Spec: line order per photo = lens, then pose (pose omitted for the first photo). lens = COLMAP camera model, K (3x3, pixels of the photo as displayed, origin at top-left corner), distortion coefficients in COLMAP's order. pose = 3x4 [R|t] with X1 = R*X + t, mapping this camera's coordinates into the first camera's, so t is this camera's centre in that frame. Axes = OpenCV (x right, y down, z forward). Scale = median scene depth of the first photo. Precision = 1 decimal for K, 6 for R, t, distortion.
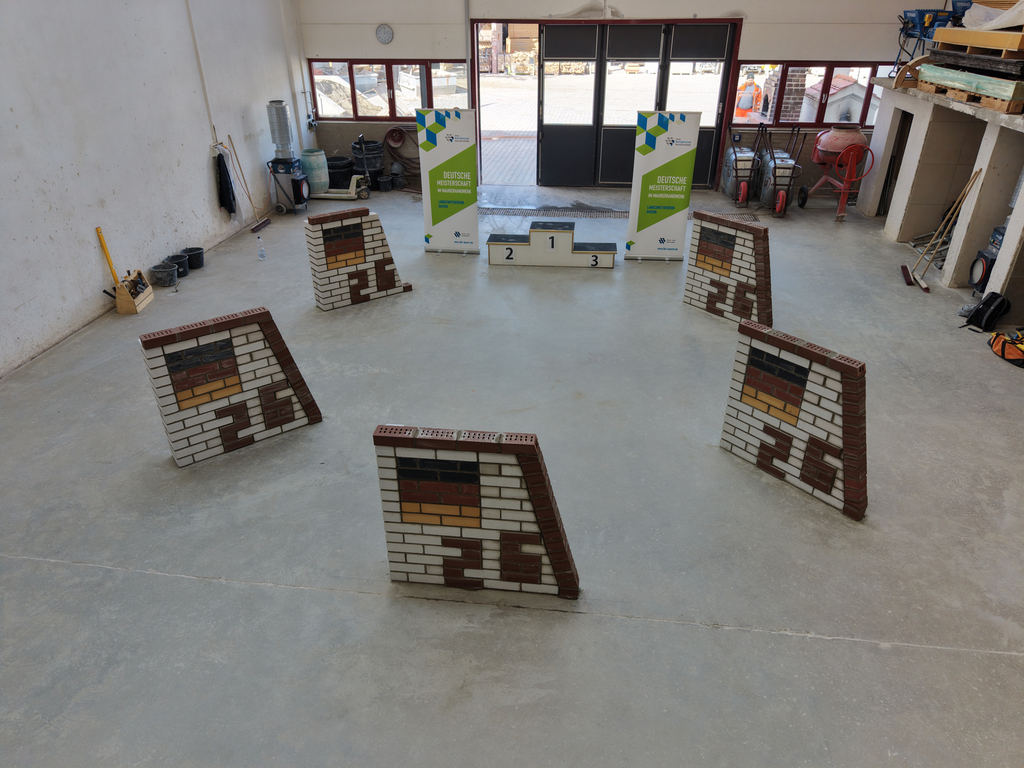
lens RADIAL K [[702.1, 0, 507.8], [0, 702.1, 379.2], [0, 0, 1]] dist [0.009078, -0.003295]
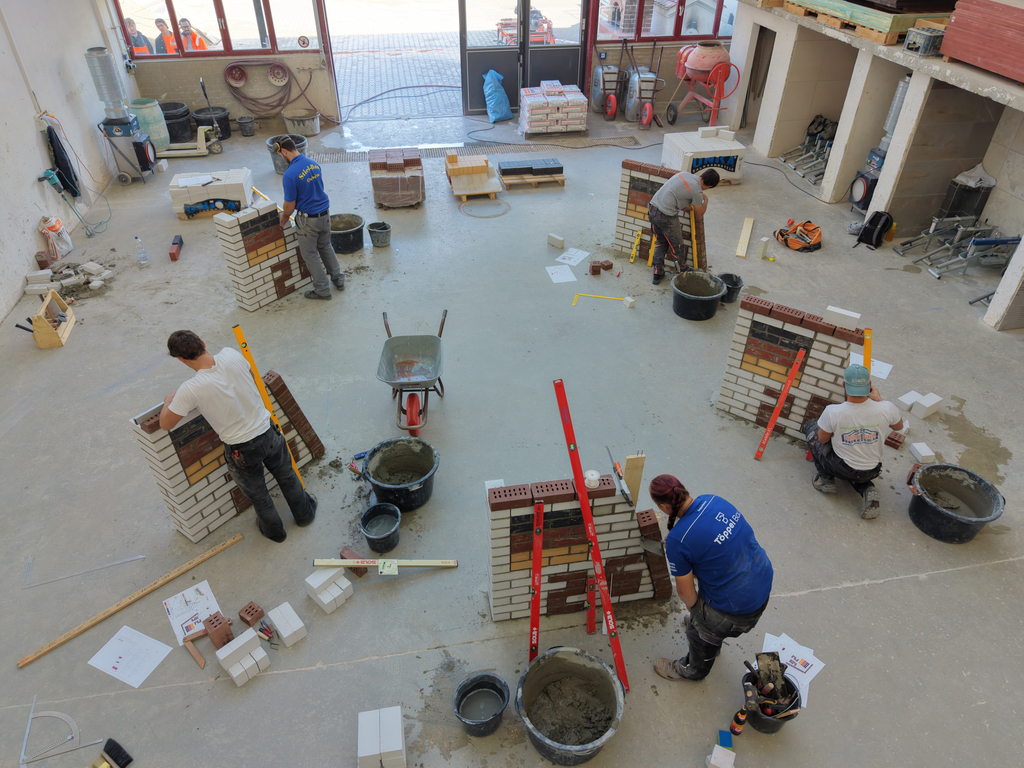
lens RADIAL K [[702.1, 0, 511.1], [0, 702.1, 382.0], [0, 0, 1]] dist [0.009078, -0.003295]
pose [[0.956256, -0.170978, 0.237363, -0.155940], [0.133967, 0.977280, 0.164246, -0.102126], [-0.260053, -0.125263, 0.957435, 0.036099]]
